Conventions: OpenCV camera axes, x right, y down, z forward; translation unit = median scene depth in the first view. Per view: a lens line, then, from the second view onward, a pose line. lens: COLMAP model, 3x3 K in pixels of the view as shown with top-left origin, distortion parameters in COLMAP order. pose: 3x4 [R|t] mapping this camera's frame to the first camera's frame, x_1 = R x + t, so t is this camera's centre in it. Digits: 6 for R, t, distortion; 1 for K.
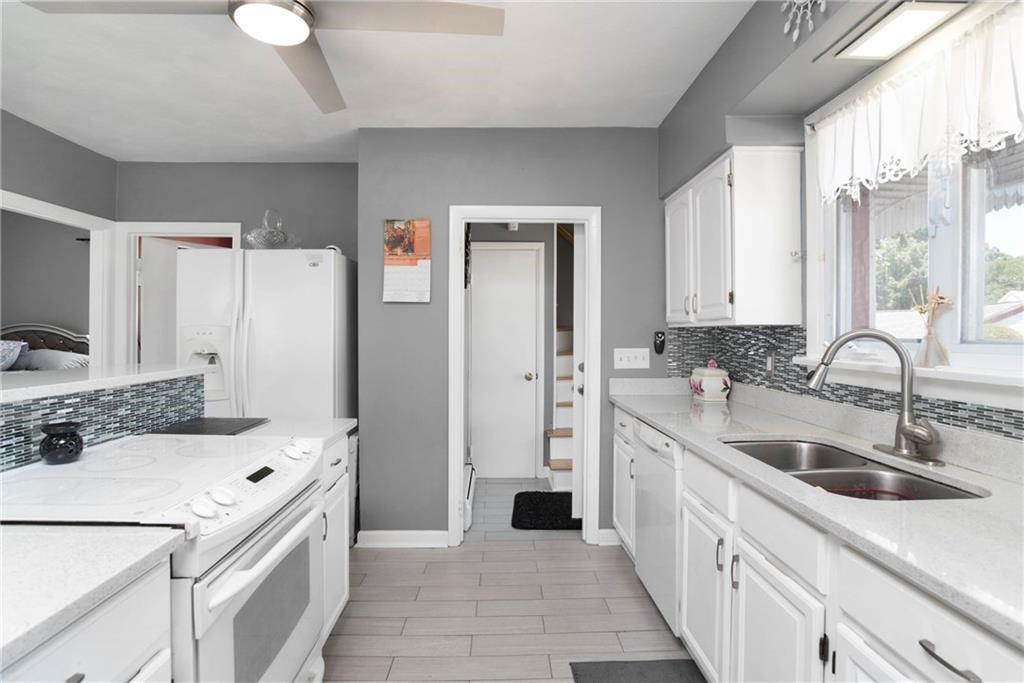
lens RADIAL K [[532.3, 0, 506.7], [0, 532.3, 337.5], [0, 0, 1]] dist [-0.043018, 0.011479]
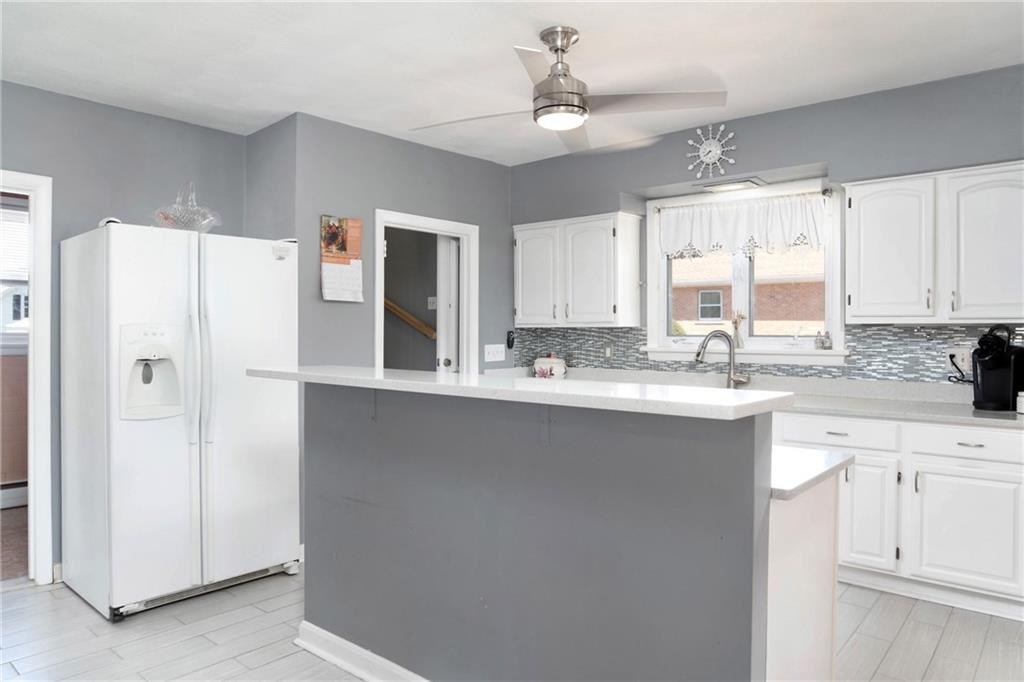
lens RADIAL K [[683.1, 0, 513.7], [0, 683.1, 337.6], [0, 0, 1]] dist [-0.038130, 0.000754]
pose [[0.666257, -0.008219, 0.745677, -0.976202], [0.007284, 0.999963, 0.004513, -0.002806], [-0.745686, 0.002425, 0.666293, -0.083814]]
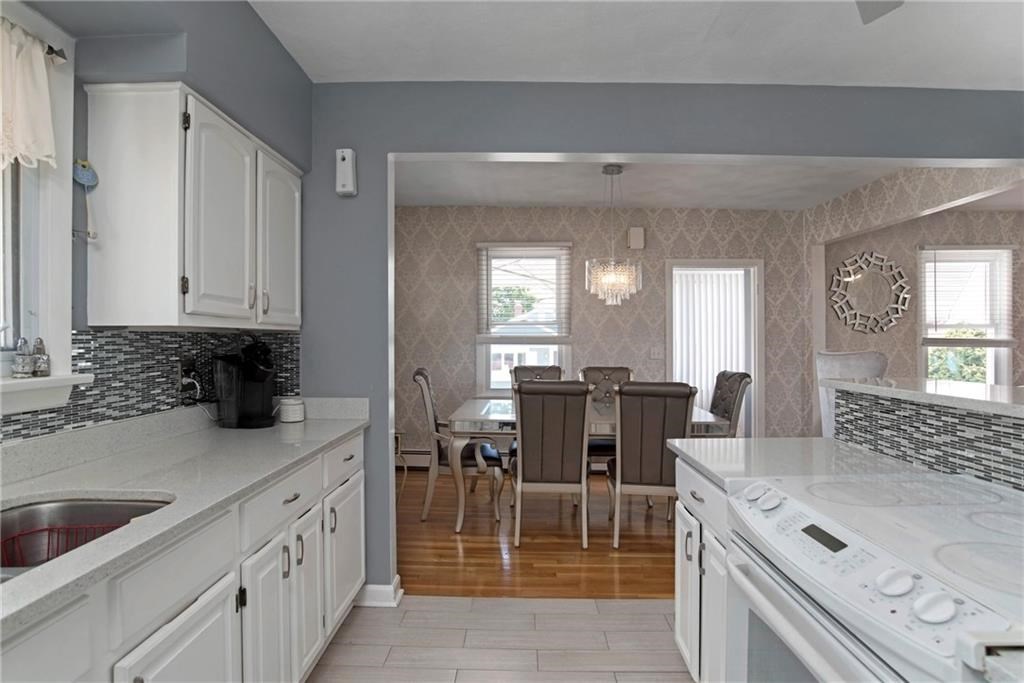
lens RADIAL K [[532.3, 0, 508.6], [0, 532.3, 341.0], [0, 0, 1]] dist [-0.043018, 0.011479]
pose [[-0.998899, -0.005117, 0.046642, -0.027721], [-0.004575, 0.999921, 0.011716, -0.009777], [-0.046698, 0.011489, -0.998843, 0.822090]]
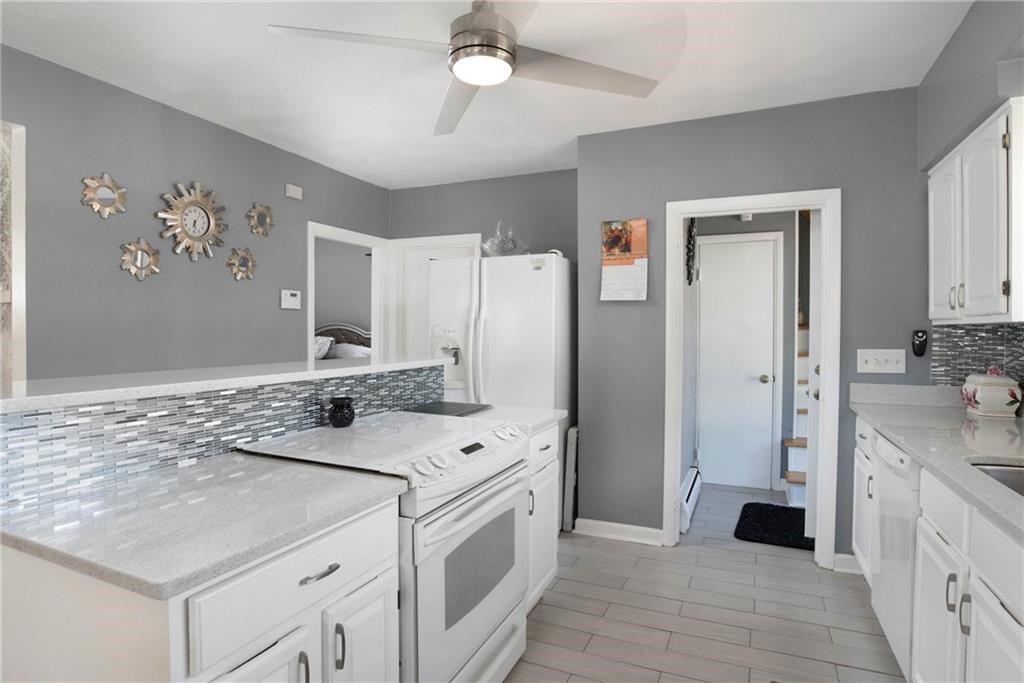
lens RADIAL K [[546.3, 0, 512.6], [0, 546.3, 342.0], [0, 0, 1]] dist [-0.043716, 0.015479]
pose [[0.905408, 0.010133, -0.424422, 0.068869], [-0.004952, 0.999899, 0.013307, -0.000338], [0.424514, -0.009947, 0.905367, -0.043729]]
